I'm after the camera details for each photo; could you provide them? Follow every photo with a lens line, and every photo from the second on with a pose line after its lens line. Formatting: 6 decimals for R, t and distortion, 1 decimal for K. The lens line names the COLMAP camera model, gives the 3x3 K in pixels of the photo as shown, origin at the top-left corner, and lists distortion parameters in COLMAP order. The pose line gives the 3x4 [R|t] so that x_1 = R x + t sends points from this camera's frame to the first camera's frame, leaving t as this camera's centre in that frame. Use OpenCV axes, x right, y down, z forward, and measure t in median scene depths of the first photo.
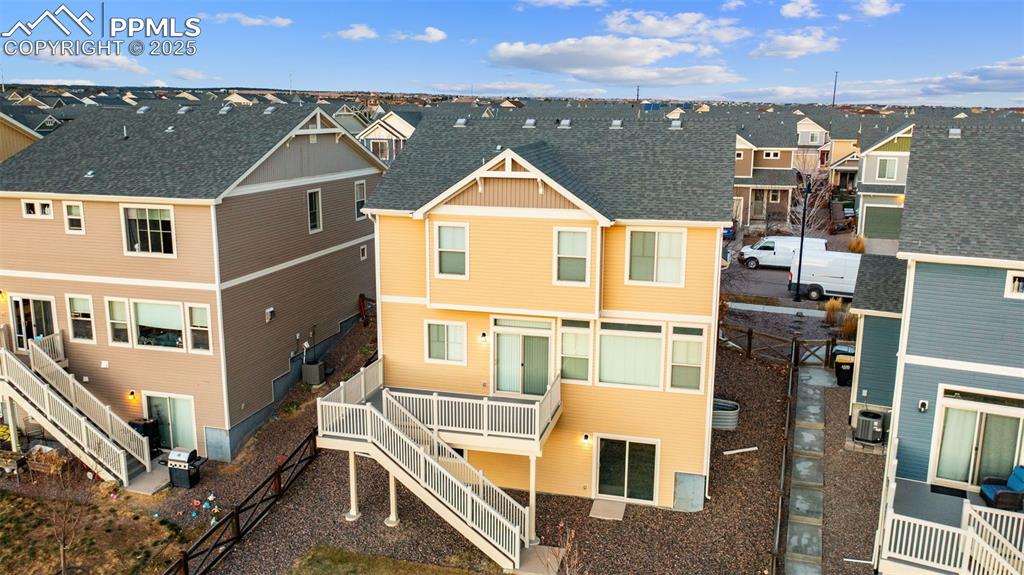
lens RADIAL K [[812.6, 0, 512.4], [0, 812.6, 283.4], [0, 0, 1]] dist [-0.008926, 0.000587]
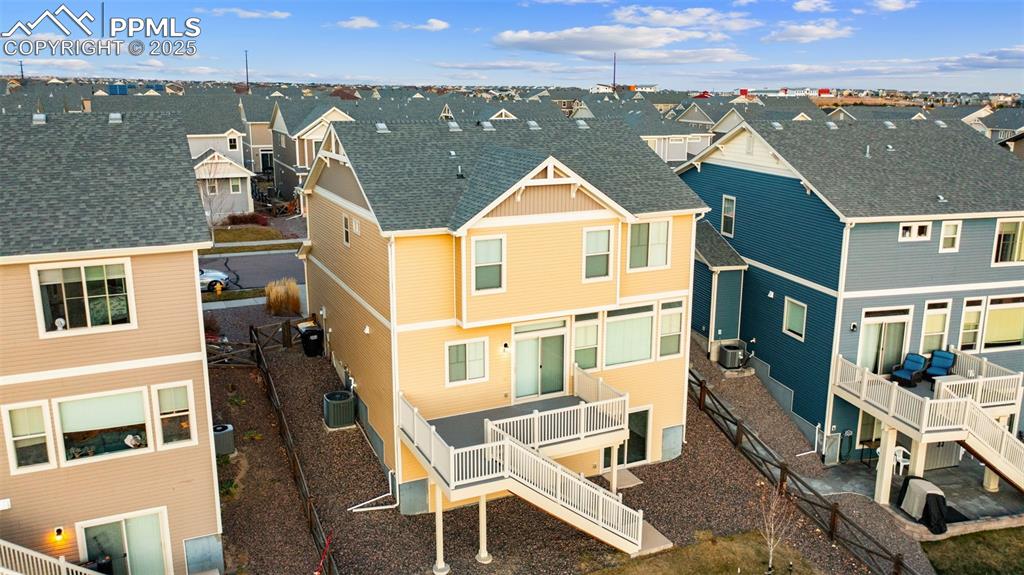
lens RADIAL K [[812.6, 0, 512.4], [0, 812.6, 283.4], [0, 0, 1]] dist [-0.008926, 0.000587]
pose [[0.768047, -0.152201, 0.622043, -0.632516], [0.135970, 0.987957, 0.073847, -0.082814], [-0.625792, 0.027861, 0.779493, 0.227101]]
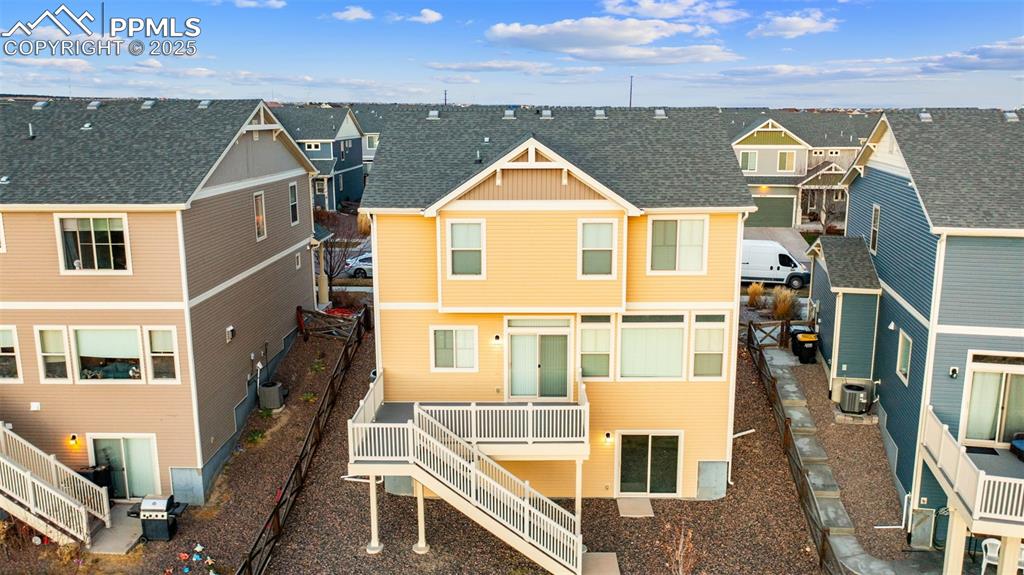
lens RADIAL K [[812.6, 0, 512.4], [0, 812.6, 283.4], [0, 0, 1]] dist [-0.008926, 0.000587]
pose [[0.972630, -0.056781, 0.225314, -0.227361], [0.058175, 0.998306, 0.000453, 0.001312], [-0.224958, 0.012667, 0.974286, 0.079531]]
